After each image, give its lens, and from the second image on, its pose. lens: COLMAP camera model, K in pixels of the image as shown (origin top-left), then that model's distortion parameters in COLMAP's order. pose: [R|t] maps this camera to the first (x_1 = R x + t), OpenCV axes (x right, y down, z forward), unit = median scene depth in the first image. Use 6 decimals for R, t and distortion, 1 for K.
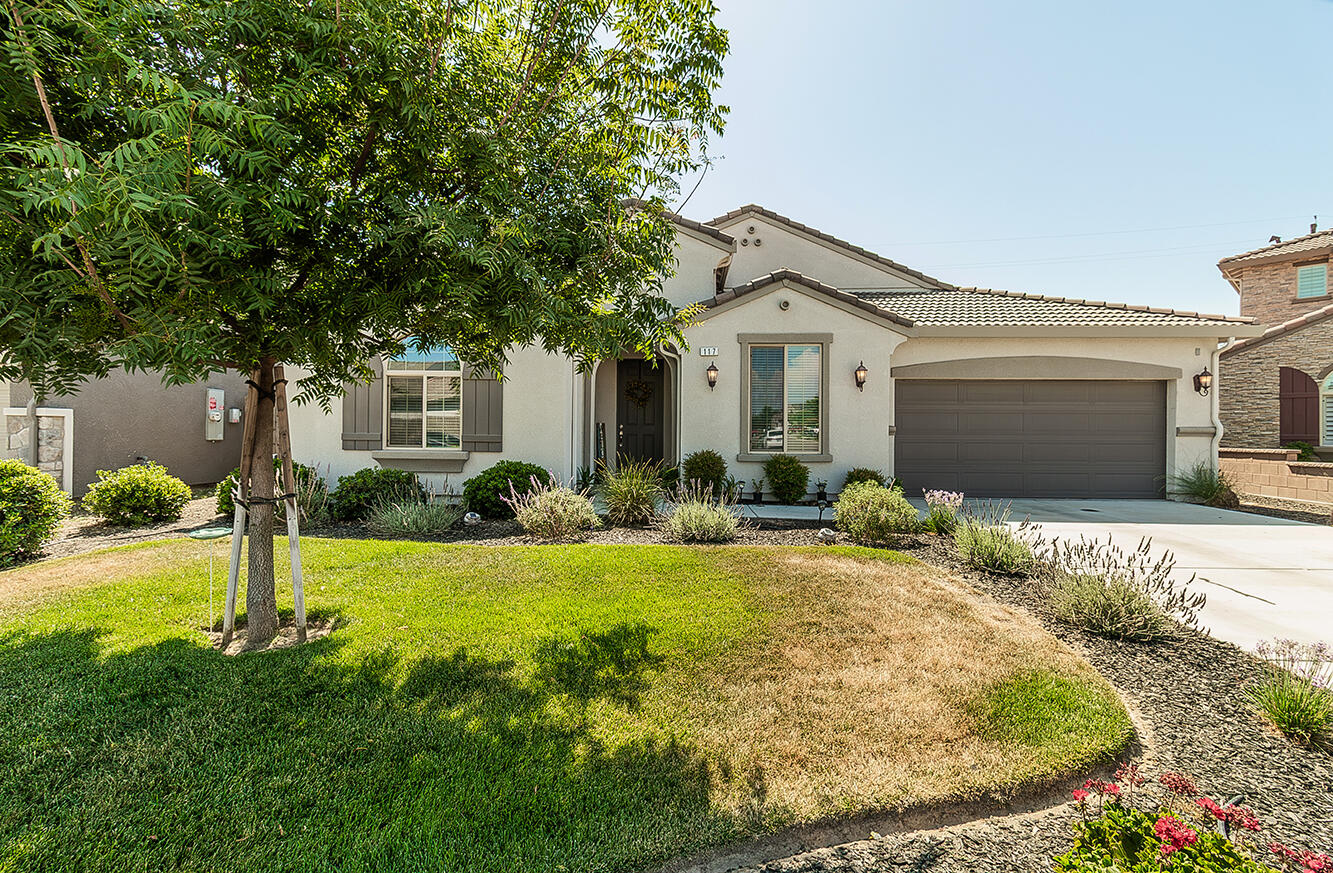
lens RADIAL K [[607.9, 0, 669.0], [0, 607.9, 431.0], [0, 0, 1]] dist [-0.001078, 0.000394]
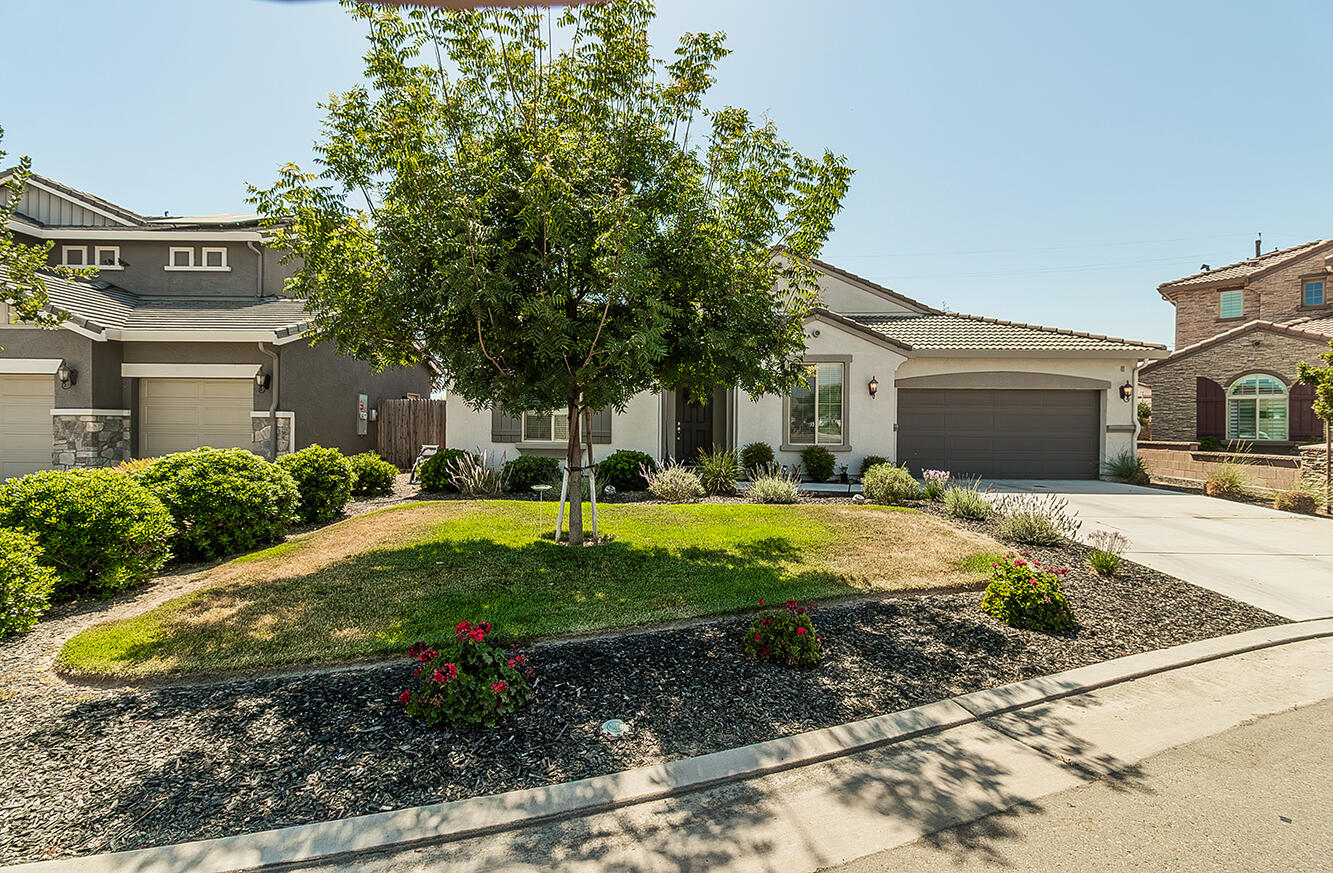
lens RADIAL K [[607.9, 0, 669.0], [0, 607.9, 431.0], [0, 0, 1]] dist [-0.001078, 0.000394]
pose [[0.999711, 0.000418, 0.024056, -0.161374], [-0.000681, 0.999940, 0.010934, -0.007968], [-0.024050, -0.010948, 0.999651, -0.318620]]
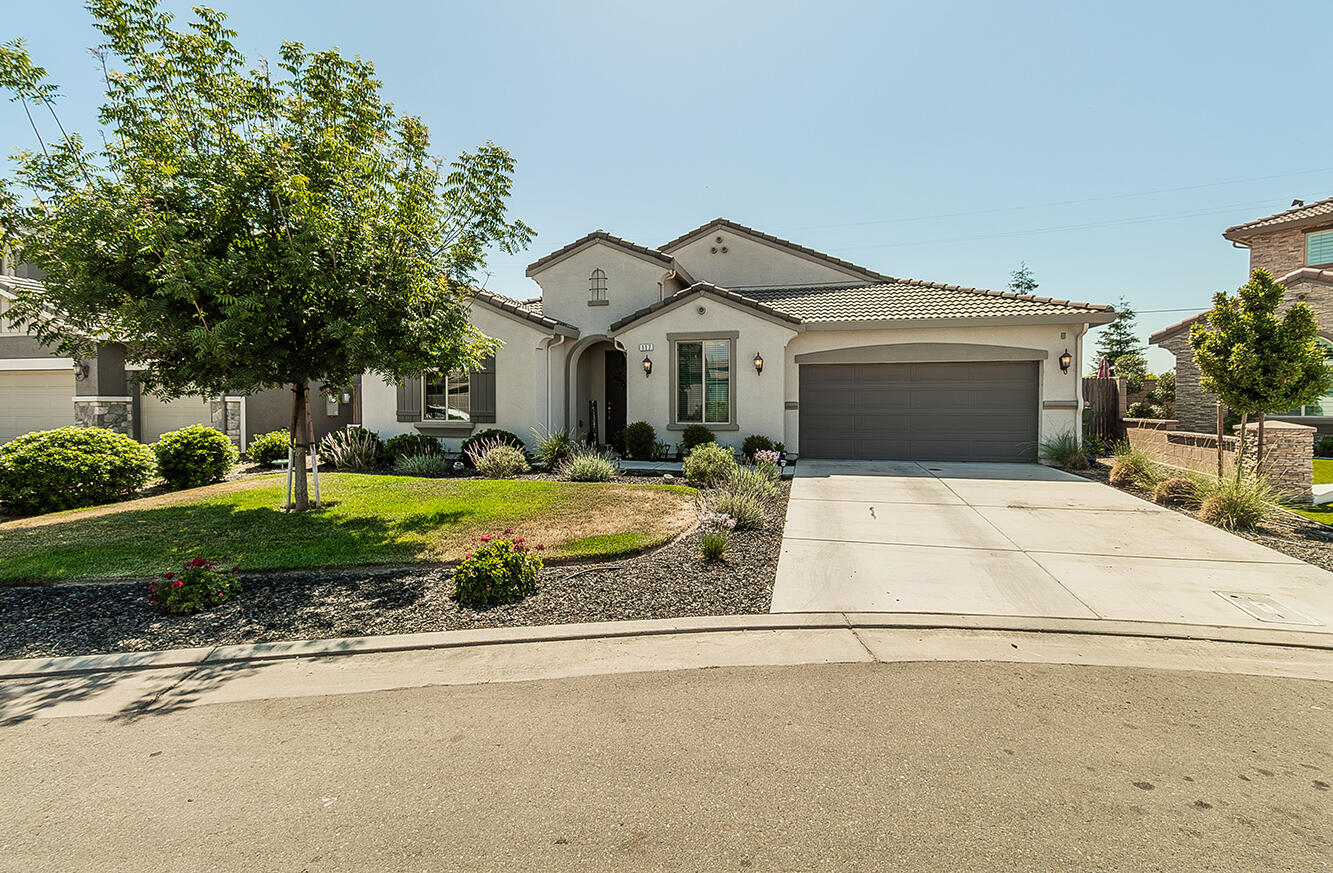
lens RADIAL K [[612.4, 0, 665.3], [0, 612.4, 419.6], [0, 0, 1]] dist [-0.002564, 0.000718]
pose [[0.978701, -0.002421, -0.205276, 0.377804], [0.008230, 0.999589, 0.027451, -0.009254], [0.205125, -0.028556, 0.978319, -0.305309]]
